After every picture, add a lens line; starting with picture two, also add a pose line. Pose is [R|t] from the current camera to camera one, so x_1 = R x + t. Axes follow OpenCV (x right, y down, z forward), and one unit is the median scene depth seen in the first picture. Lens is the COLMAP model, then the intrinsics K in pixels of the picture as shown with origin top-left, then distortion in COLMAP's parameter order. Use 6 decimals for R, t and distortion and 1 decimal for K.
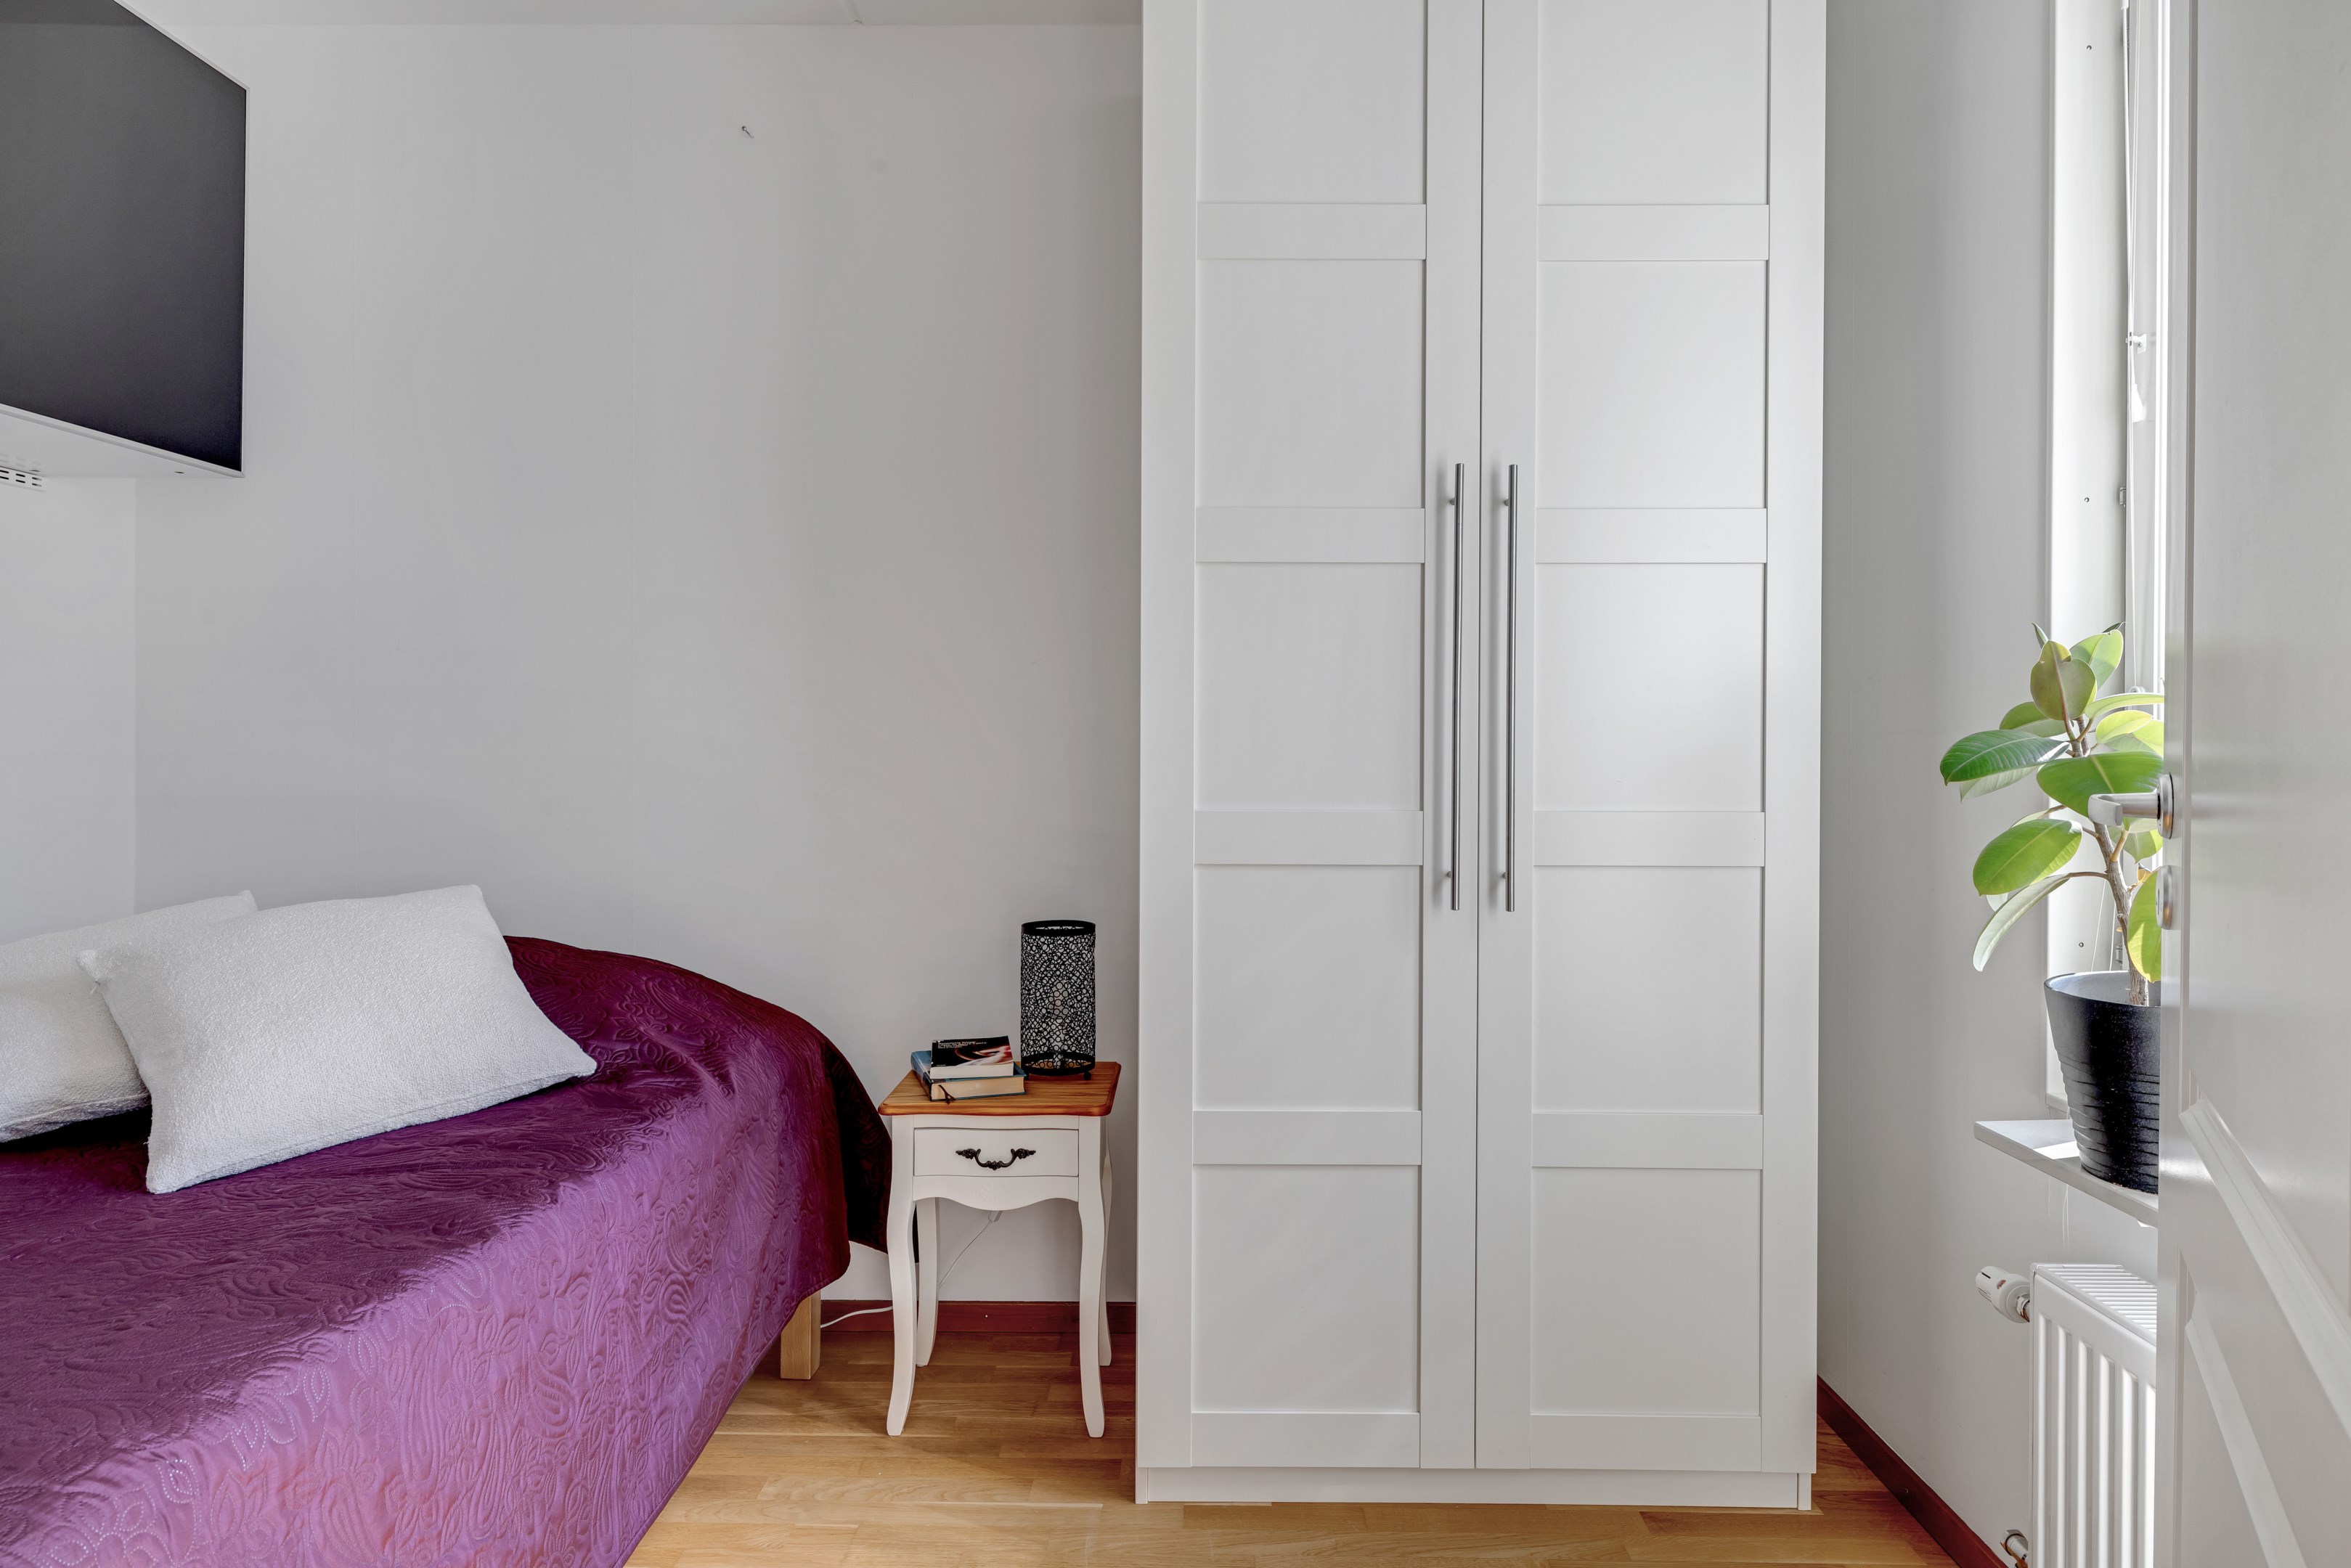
lens RADIAL K [[1326.9, 0, 1183.3], [0, 1326.9, 764.3], [0, 0, 1]] dist [-0.004106, -0.001111]
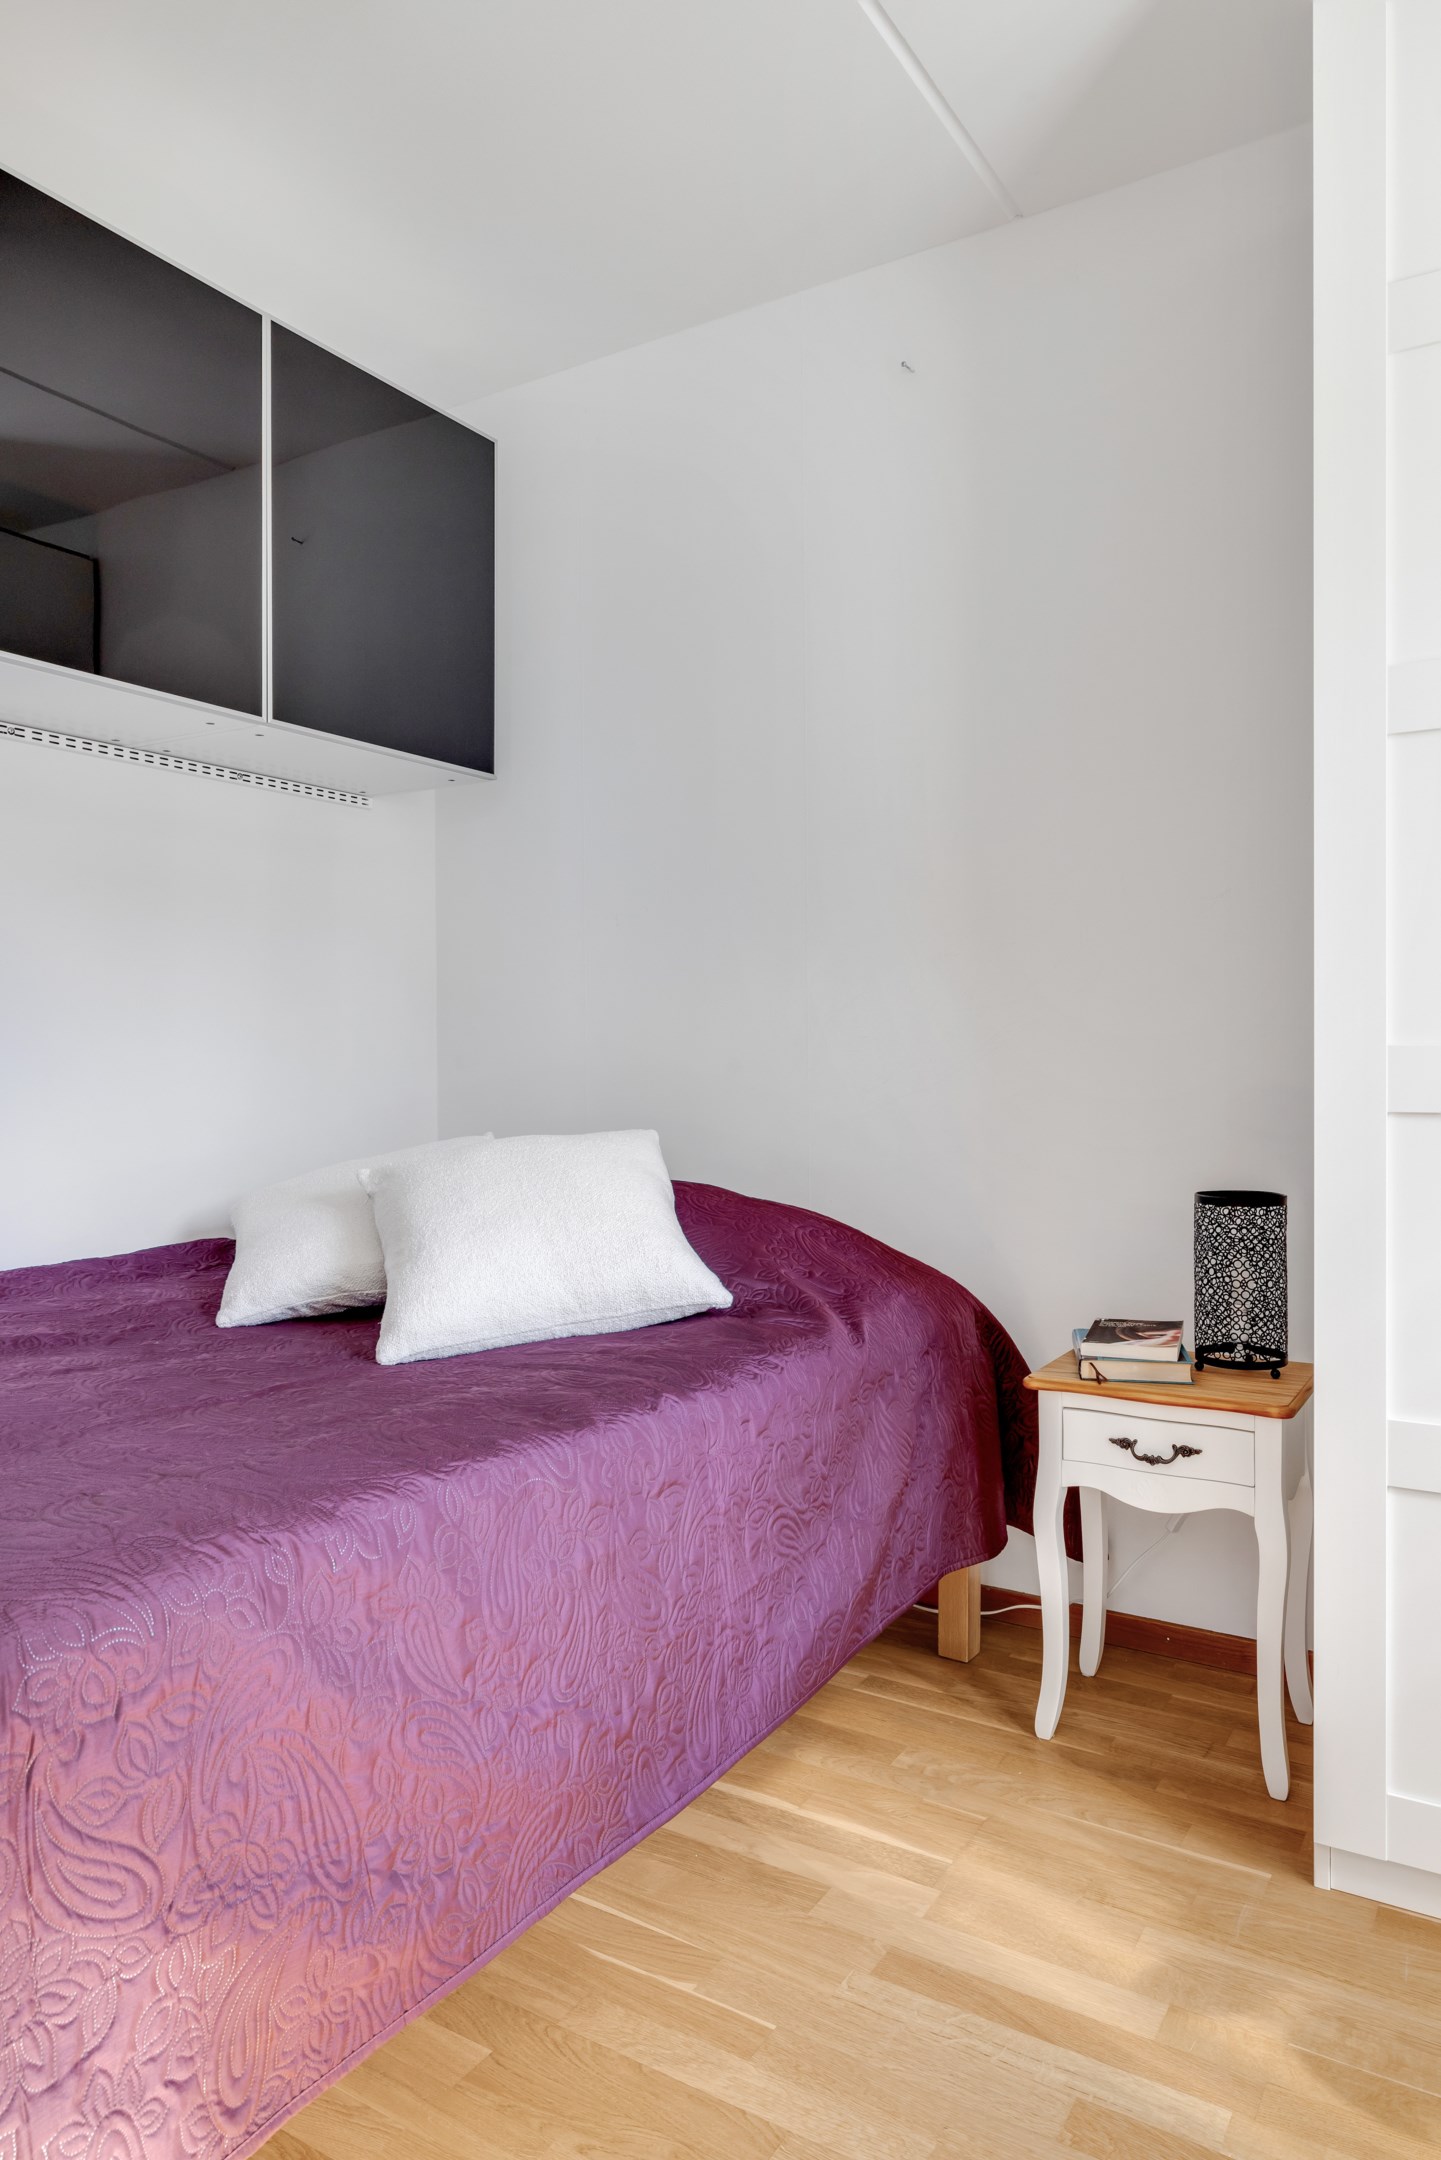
lens RADIAL K [[1386.1, 0, 717.0], [0, 1386.1, 1091.8], [0, 0, 1]] dist [-0.009637, 0.002980]
pose [[0.851373, -0.000096, -0.524560, 0.104043], [0.005026, 0.999956, 0.007974, 0.055298], [0.524536, -0.009425, 0.851336, 0.078084]]
